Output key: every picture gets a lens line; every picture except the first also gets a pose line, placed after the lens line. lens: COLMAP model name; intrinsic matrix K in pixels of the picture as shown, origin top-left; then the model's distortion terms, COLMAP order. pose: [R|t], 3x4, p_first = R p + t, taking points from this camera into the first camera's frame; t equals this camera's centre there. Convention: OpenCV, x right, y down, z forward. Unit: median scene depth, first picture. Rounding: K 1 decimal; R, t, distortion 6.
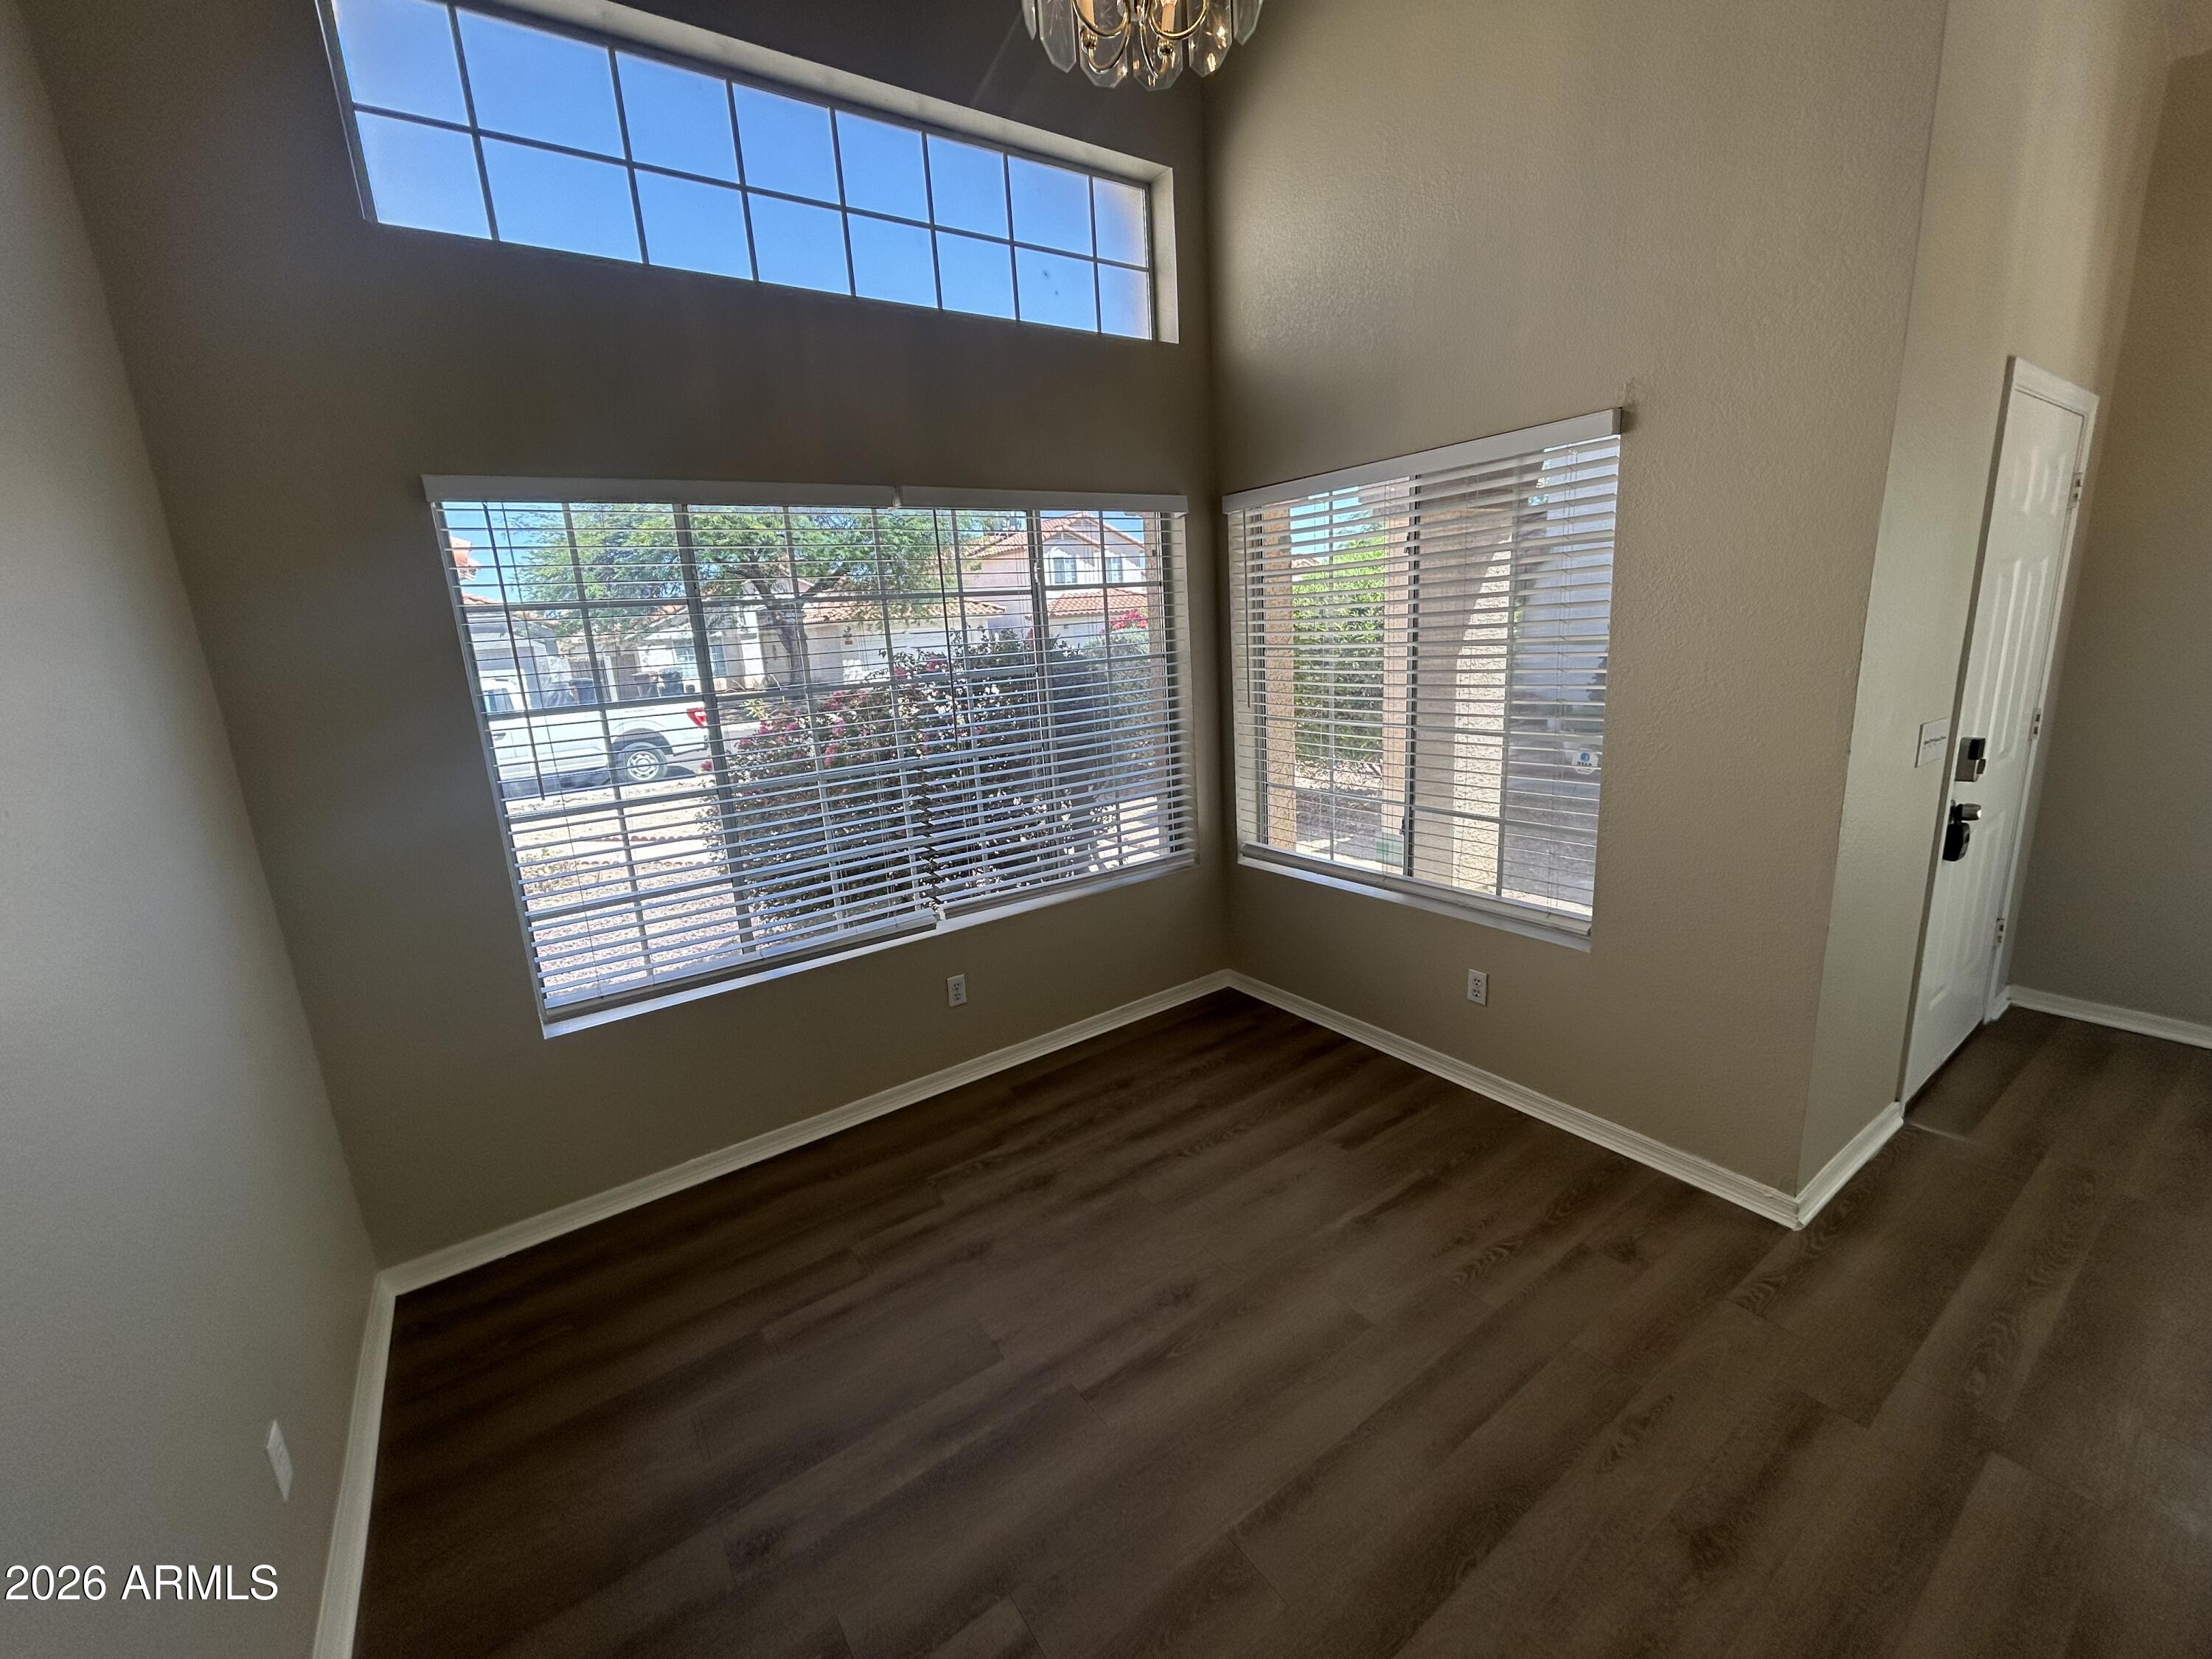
lens RADIAL K [[893.0, 0, 1101.6], [0, 893.0, 824.5], [0, 0, 1]] dist [-0.005559, 0.003175]
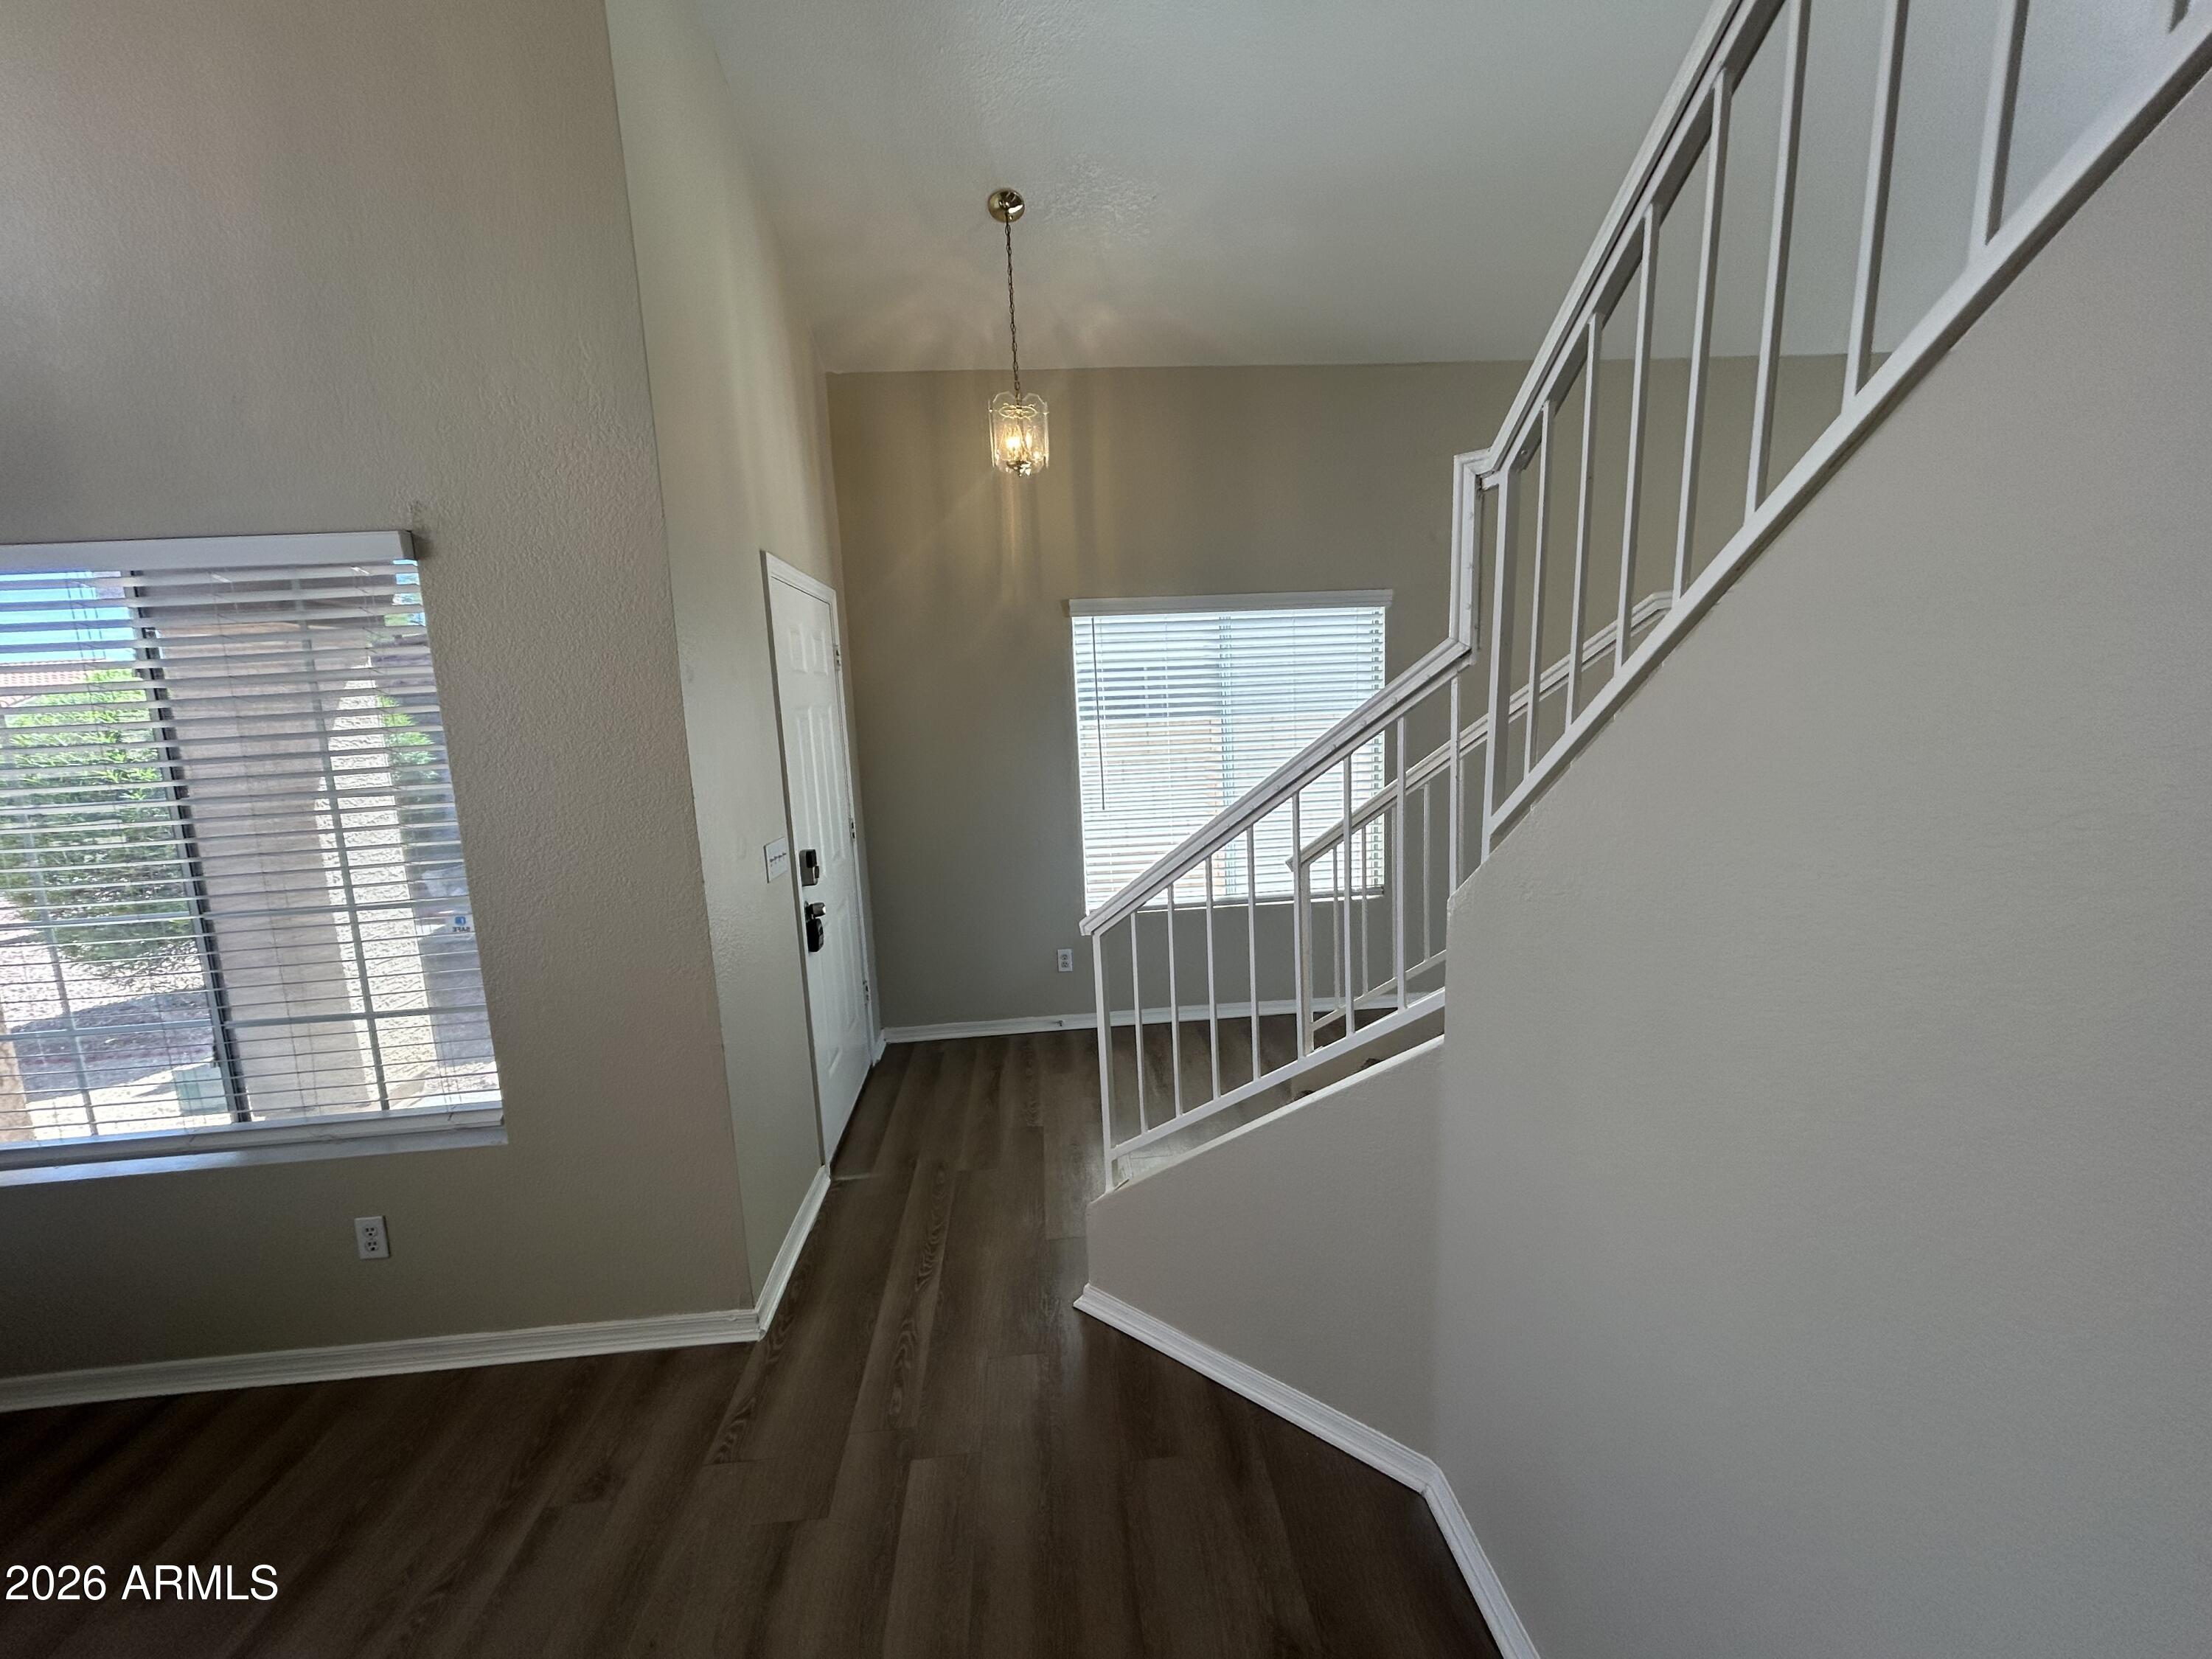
lens RADIAL K [[893.0, 0, 1101.6], [0, 893.0, 824.5], [0, 0, 1]] dist [-0.005559, 0.003175]
pose [[0.509294, -0.089894, 0.855885, 0.135352], [0.204295, 0.978729, -0.018769, -0.024817], [-0.835993, 0.184412, 0.516826, 0.024619]]
